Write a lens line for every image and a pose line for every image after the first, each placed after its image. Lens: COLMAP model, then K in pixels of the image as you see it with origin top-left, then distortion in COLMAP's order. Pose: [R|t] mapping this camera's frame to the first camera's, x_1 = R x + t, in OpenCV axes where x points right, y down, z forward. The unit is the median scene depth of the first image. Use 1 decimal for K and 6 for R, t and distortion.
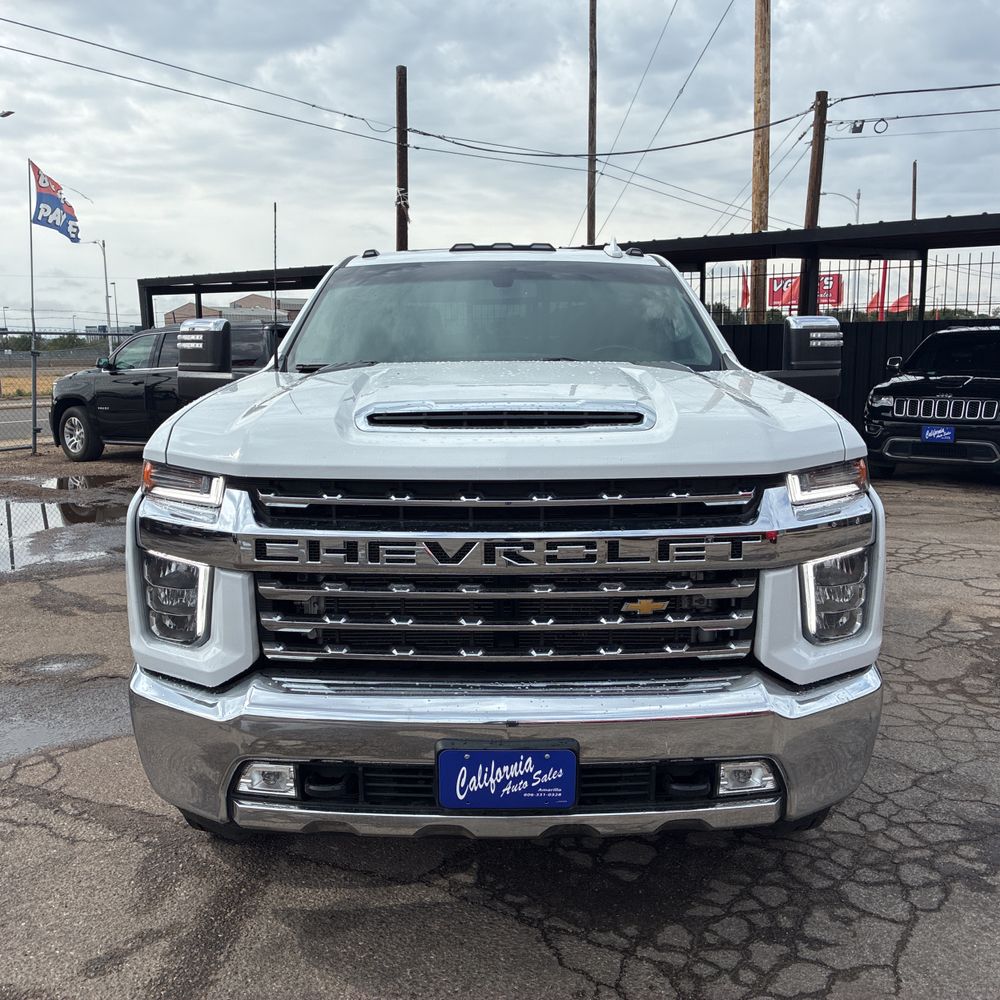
lens RADIAL K [[1025.0, 0, 493.9], [0, 1025.0, 505.3], [0, 0, 1]] dist [0.017761, 0.000000]
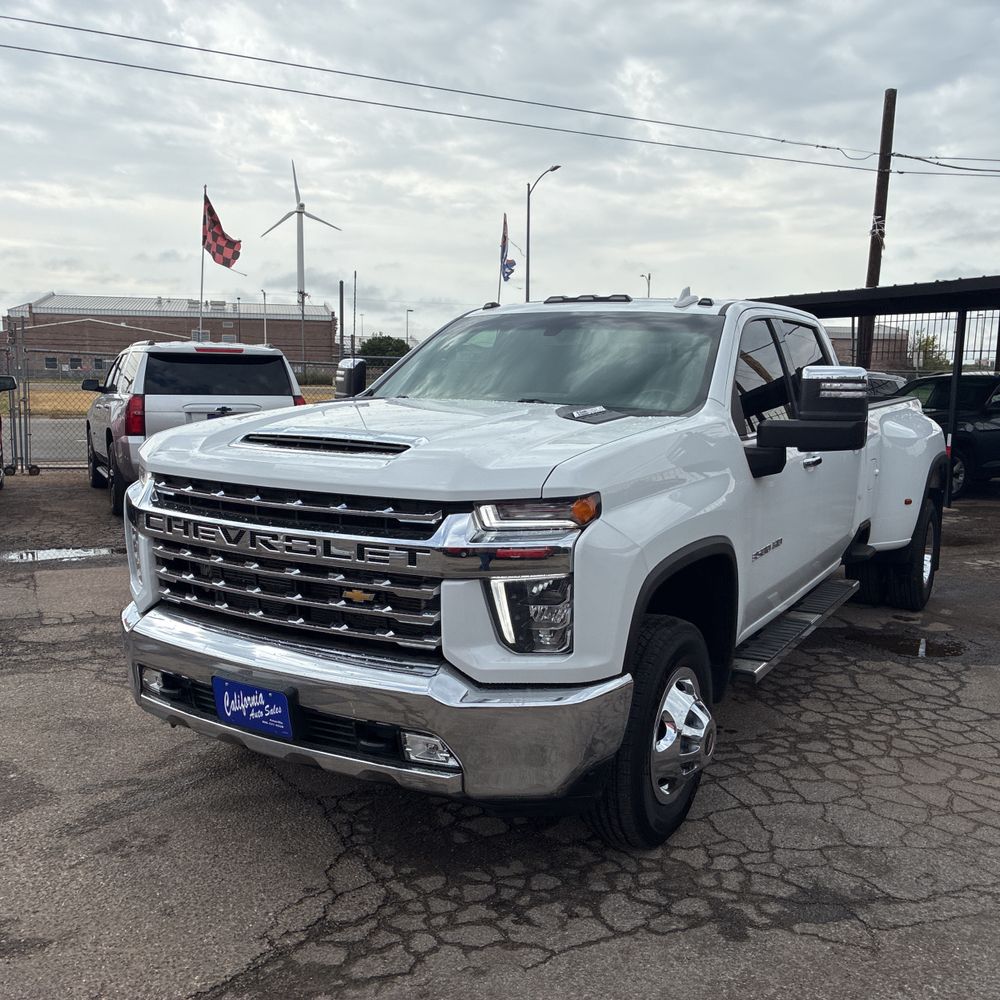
lens RADIAL K [[1025.0, 0, 479.7], [0, 1025.0, 509.1], [0, 0, 1]] dist [0.017761, 0.000000]
pose [[0.855786, 0.092070, -0.509071, 0.550348], [-0.103529, 0.994609, 0.005843, -0.019006], [0.506864, 0.047703, 0.860705, -0.015459]]
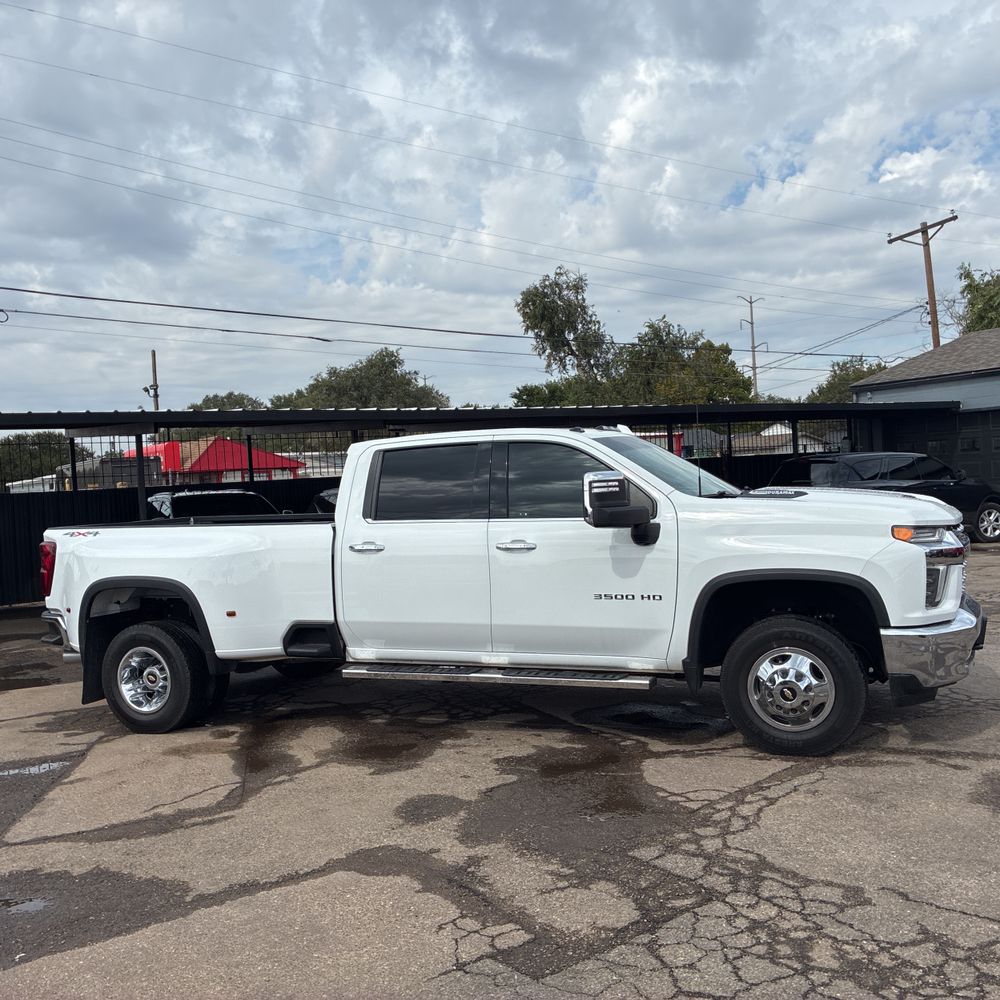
lens RADIAL K [[1025.0, 0, 486.2], [0, 1025.0, 452.8], [0, 0, 1]] dist [0.017761, 0.000000]
pose [[0.364956, 0.011671, 0.930952, -1.771989], [0.193438, 0.977151, -0.088082, -0.117107], [-0.910708, 0.212228, 0.354360, 0.661219]]
